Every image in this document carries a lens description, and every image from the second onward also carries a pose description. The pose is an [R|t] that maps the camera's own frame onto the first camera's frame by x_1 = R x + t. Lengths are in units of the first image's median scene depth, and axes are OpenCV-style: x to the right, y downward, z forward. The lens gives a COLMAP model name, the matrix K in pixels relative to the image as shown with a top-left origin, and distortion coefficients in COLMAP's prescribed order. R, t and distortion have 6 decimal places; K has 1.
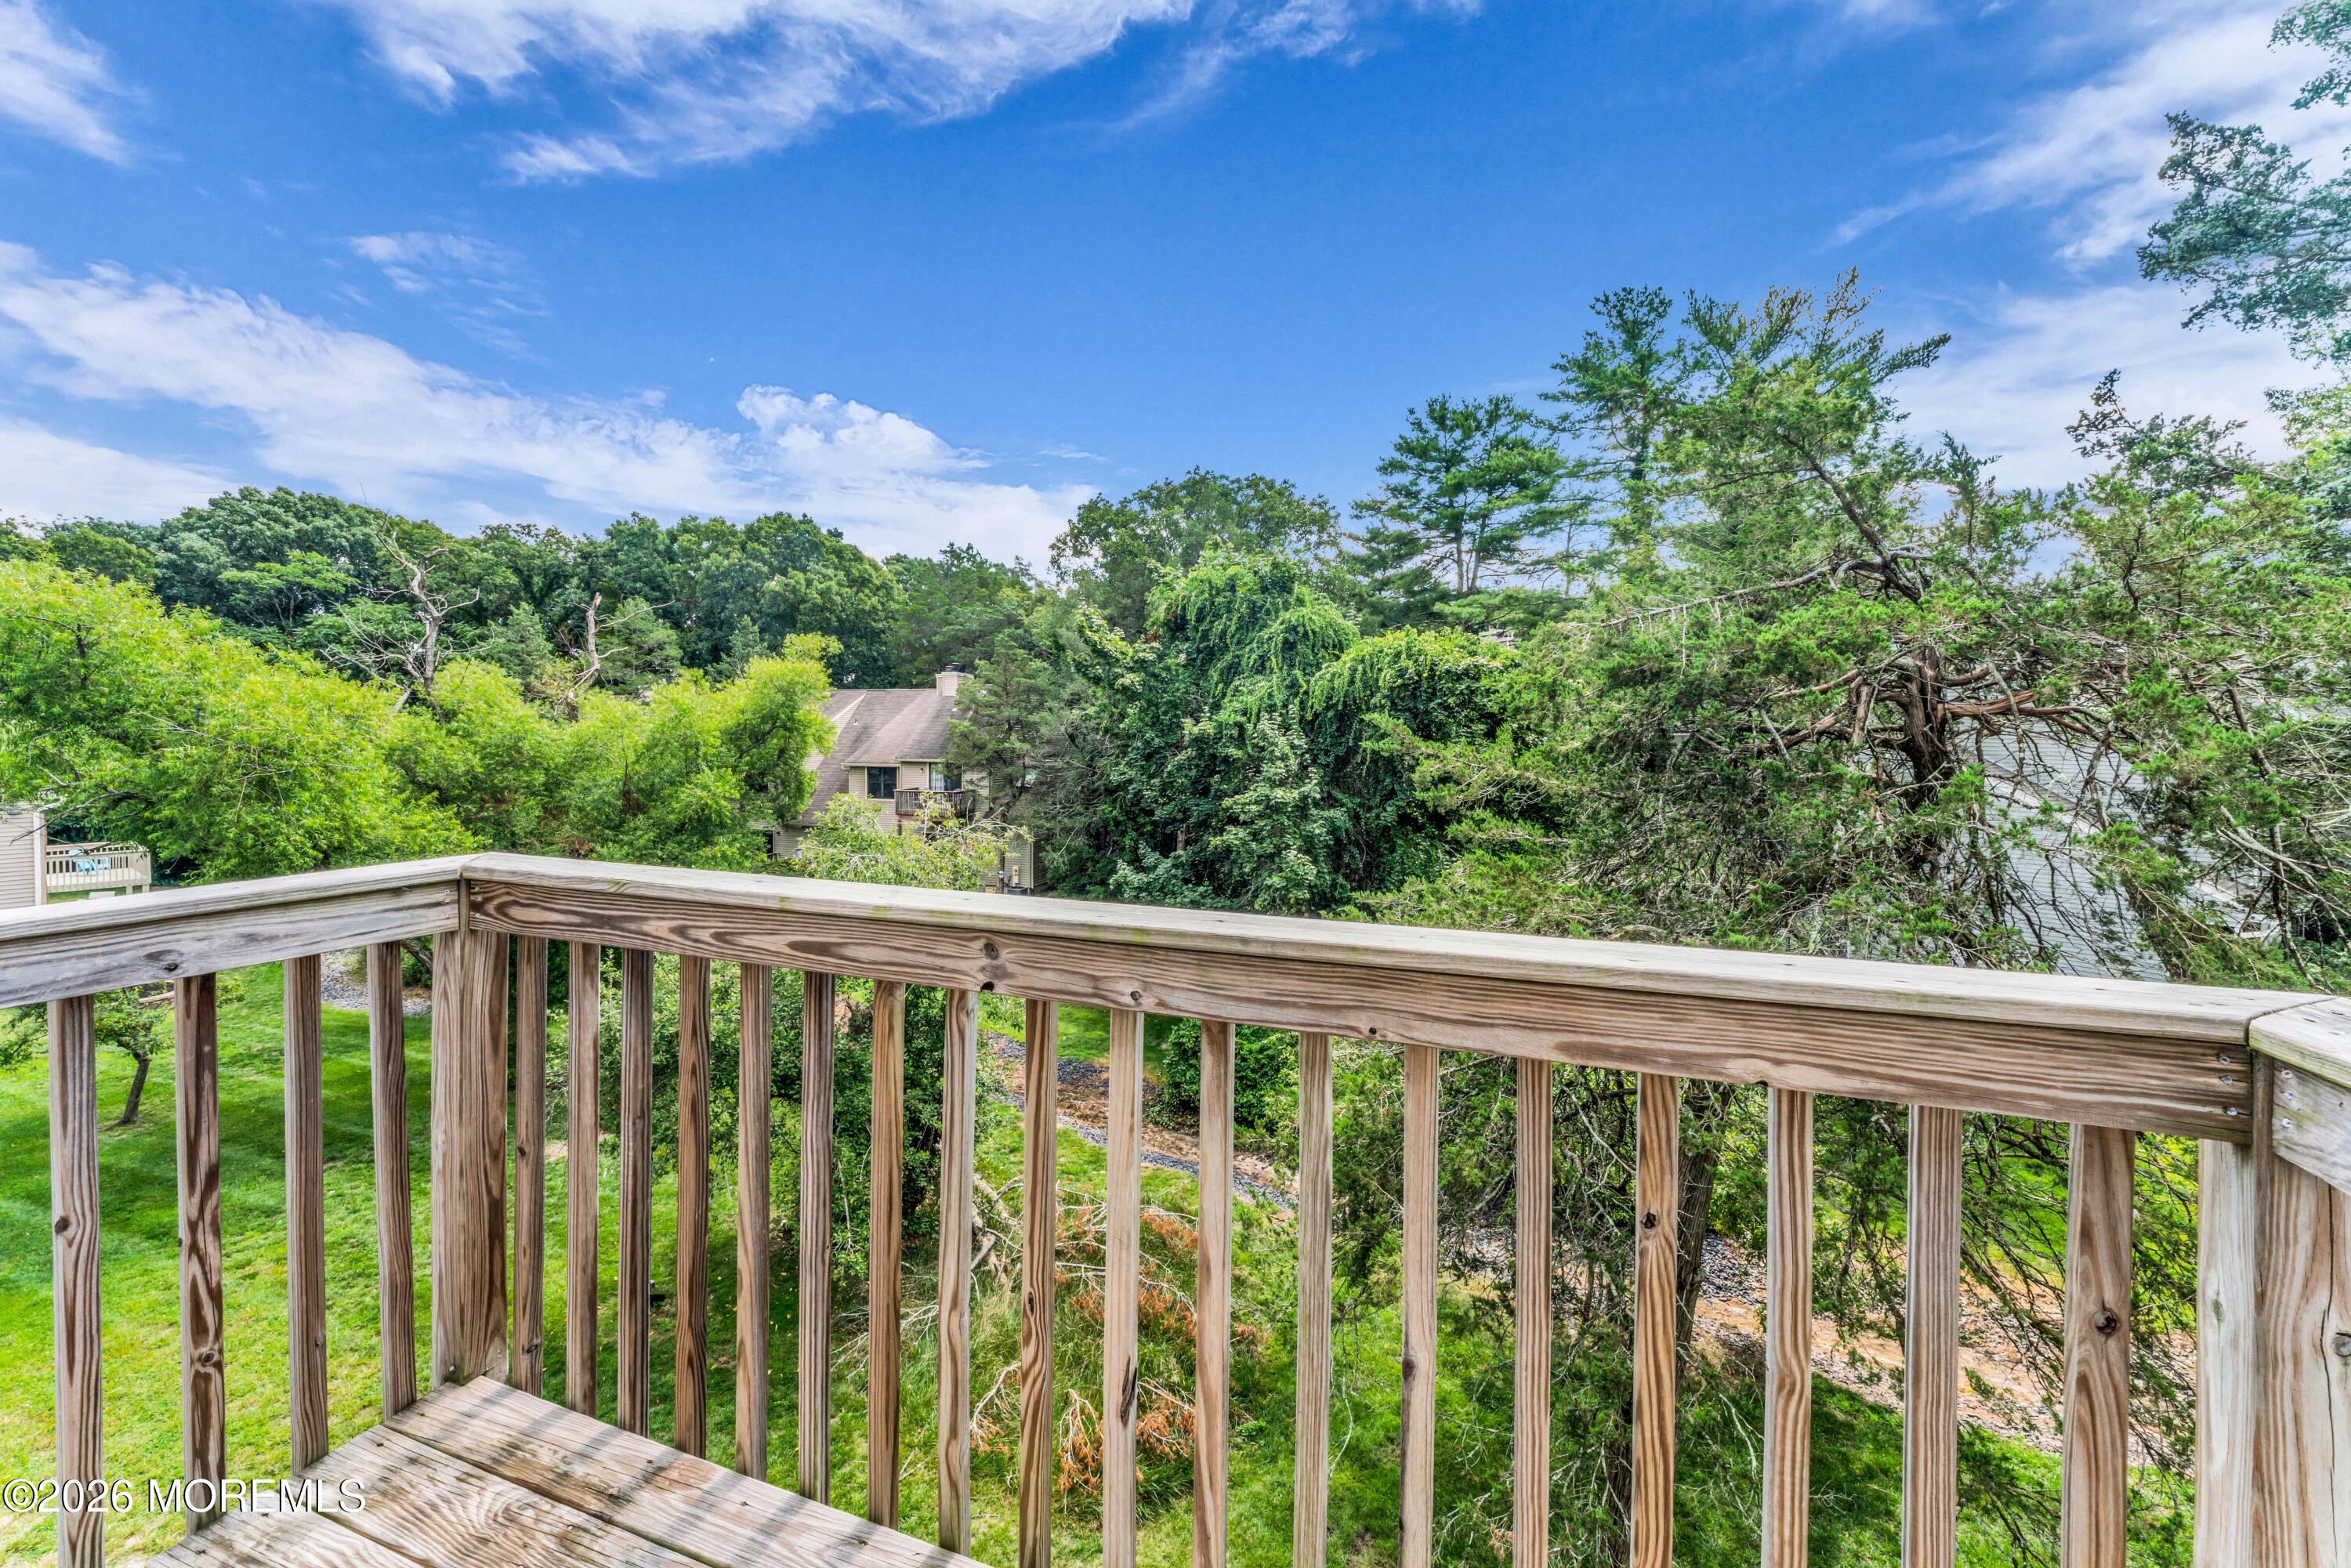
lens RADIAL K [[954.6, 0, 1169.3], [0, 954.6, 750.0], [0, 0, 1]] dist [-0.000043, -0.000017]
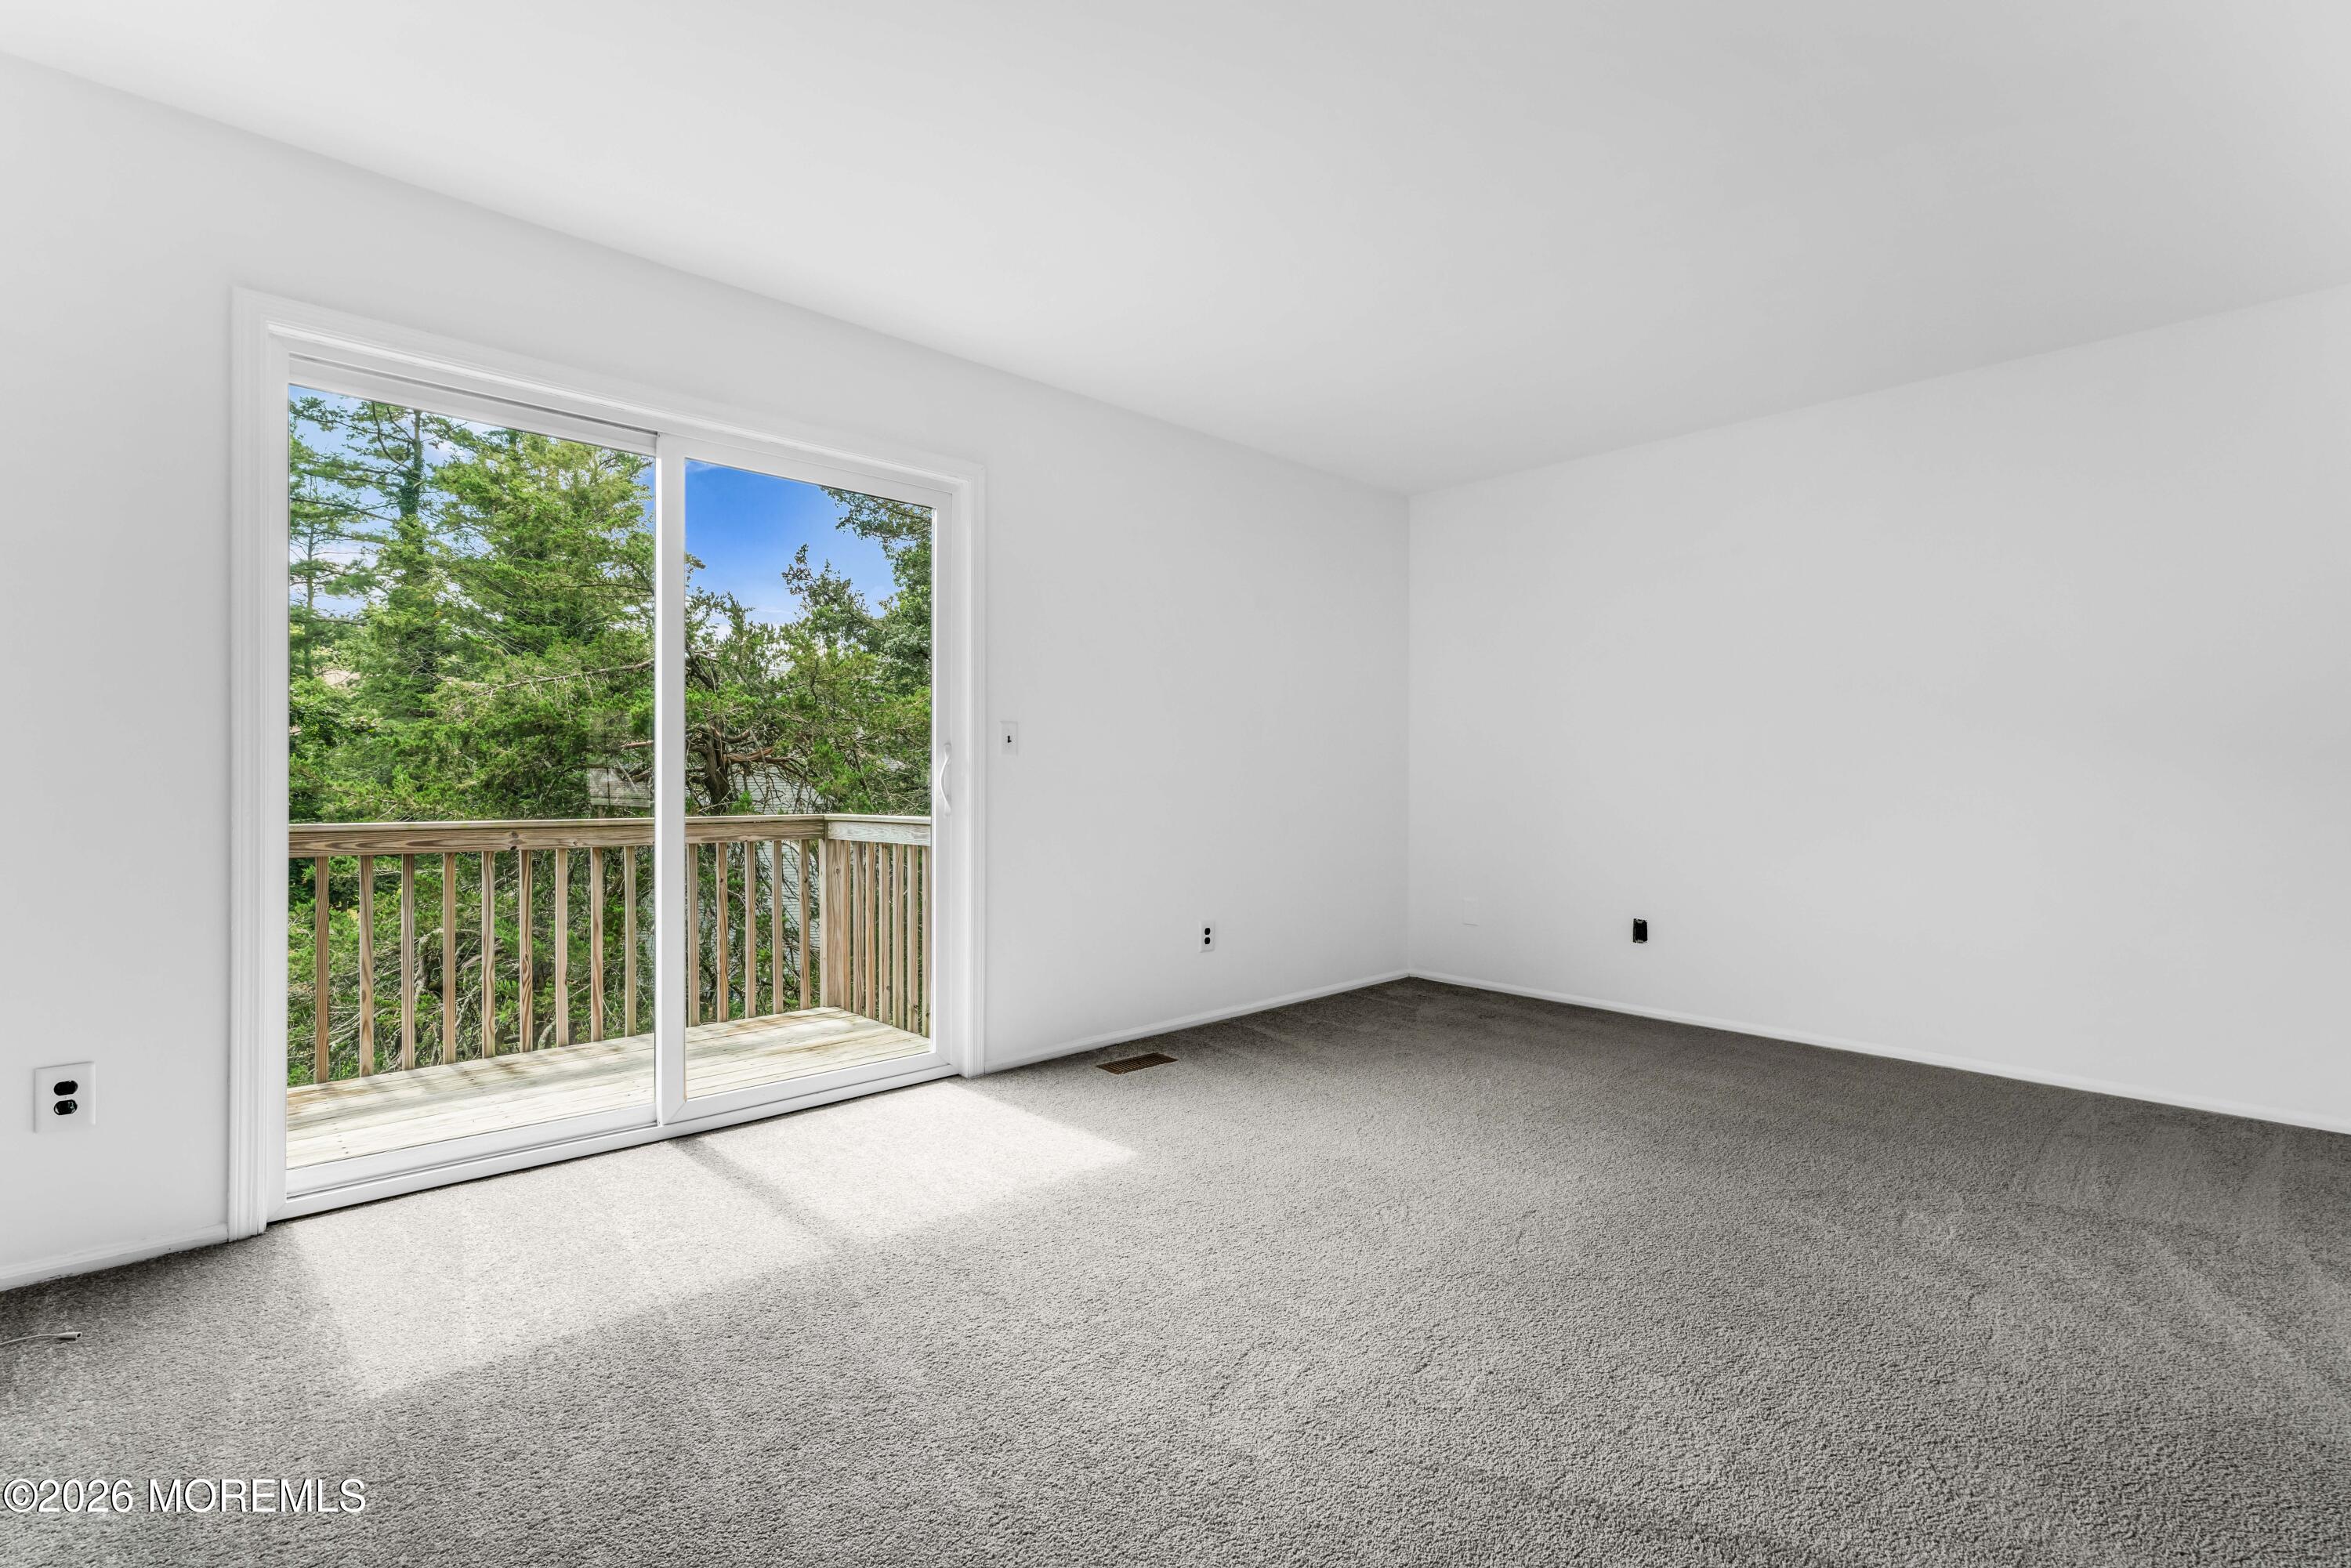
lens RADIAL K [[1048.1, 0, 1163.7], [0, 1048.1, 773.3], [0, 0, 1]] dist [-0.000934, -0.000450]
pose [[0.449314, 0.001361, 0.893373, -0.343510], [0.021600, 0.999690, -0.012386, 0.016809], [-0.893113, 0.024862, 0.449146, -0.351830]]
